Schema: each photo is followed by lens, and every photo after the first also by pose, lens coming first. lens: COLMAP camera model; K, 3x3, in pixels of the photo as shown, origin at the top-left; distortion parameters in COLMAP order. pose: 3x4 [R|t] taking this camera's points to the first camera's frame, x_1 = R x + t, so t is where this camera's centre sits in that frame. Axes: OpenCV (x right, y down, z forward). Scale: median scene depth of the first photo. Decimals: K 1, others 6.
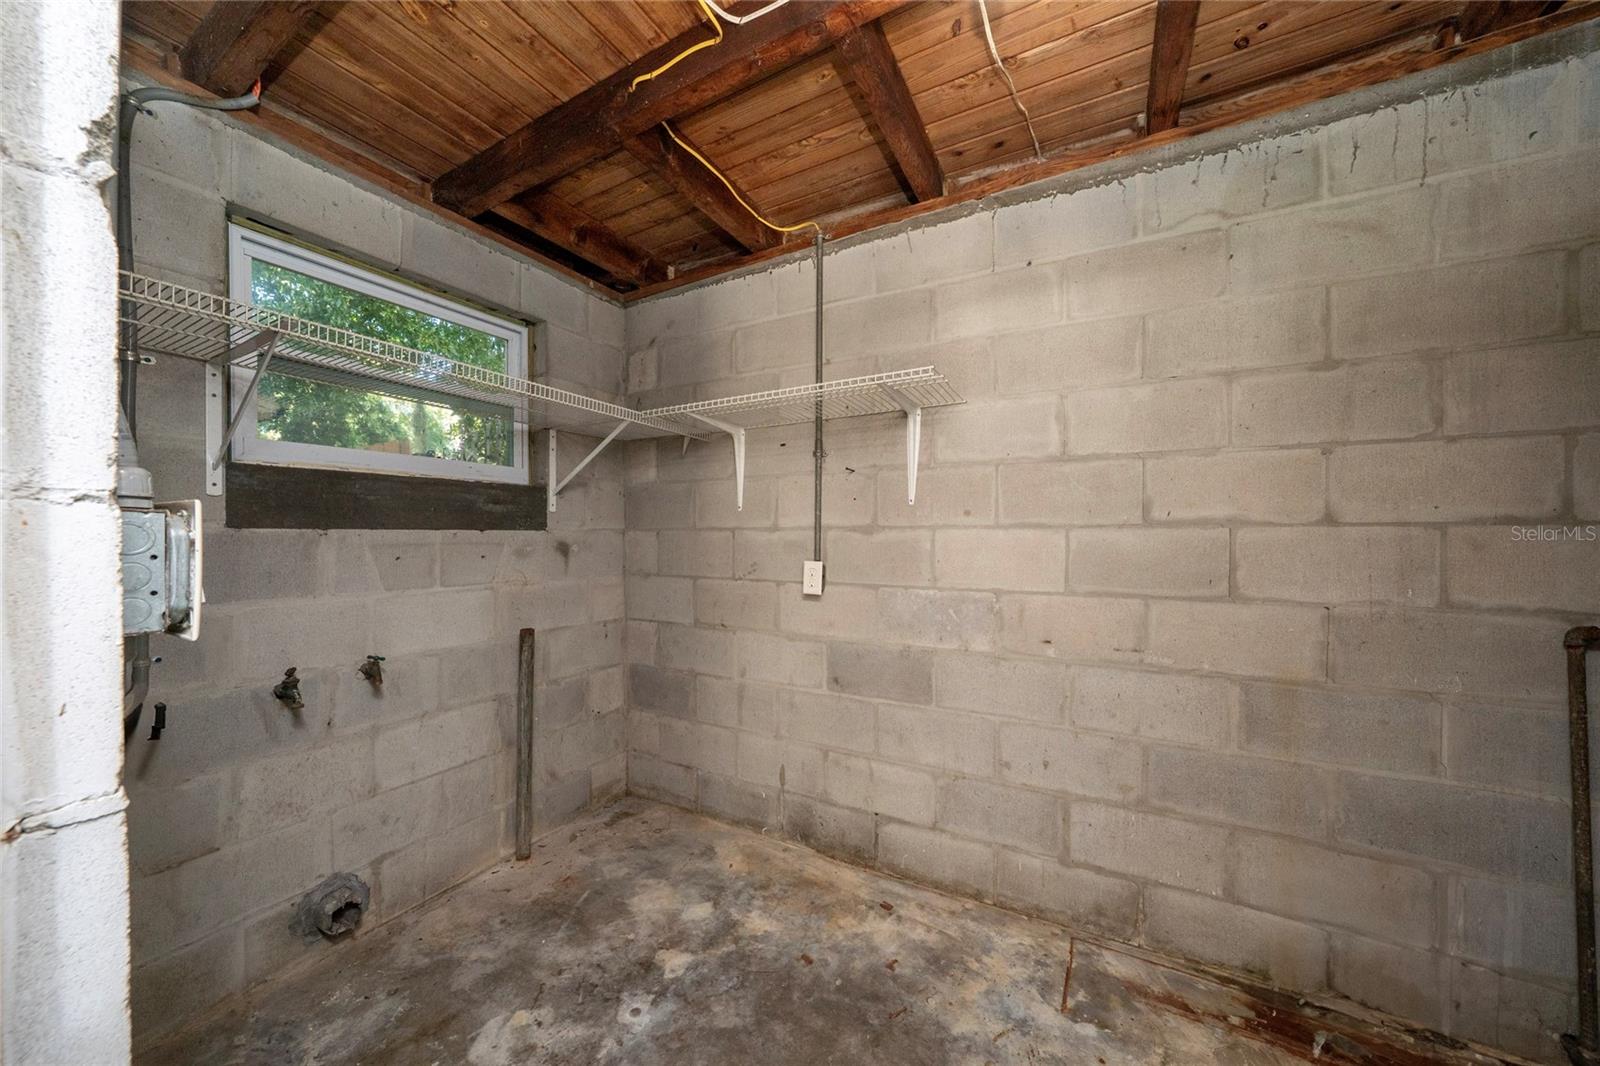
lens RADIAL K [[549.5, 0, 788.2], [0, 549.5, 532.0], [0, 0, 1]] dist [-0.000446, -0.000073]
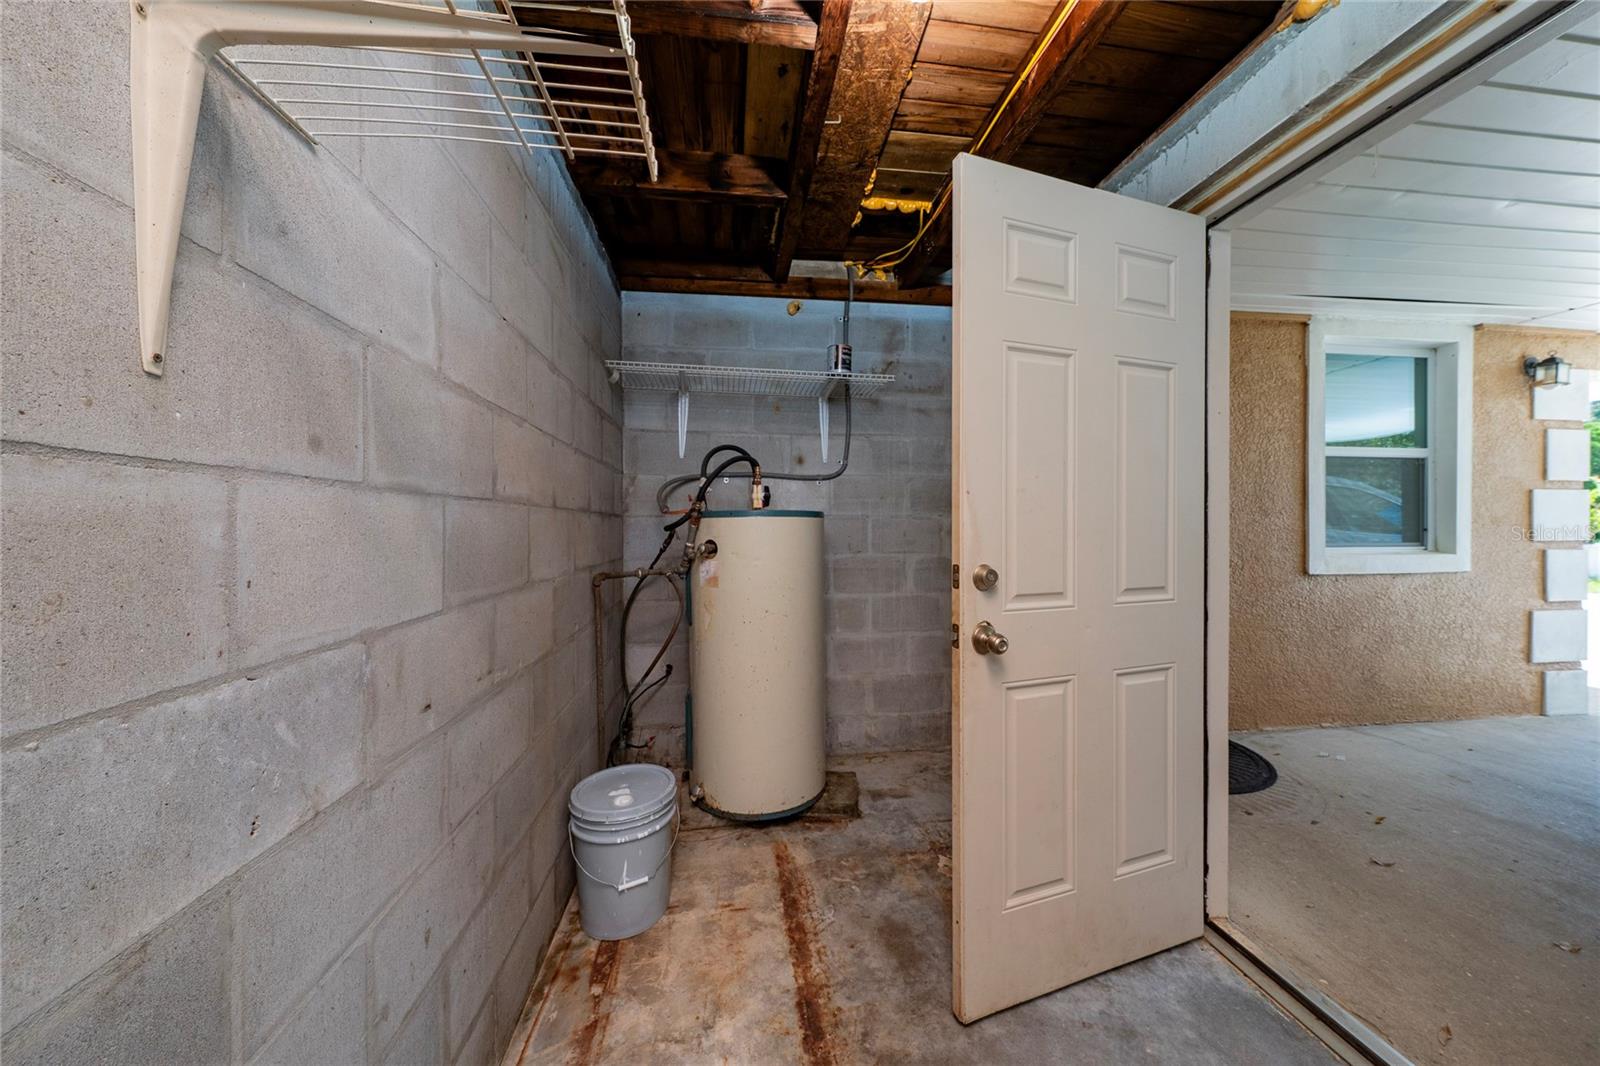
lens RADIAL K [[549.5, 0, 788.2], [0, 549.5, 532.0], [0, 0, 1]] dist [-0.000446, -0.000073]
pose [[-0.593833, -0.001440, 0.804587, -0.159307], [0.001348, 0.999995, 0.002785, 0.024121], [-0.804587, 0.002738, -0.593829, 0.952968]]
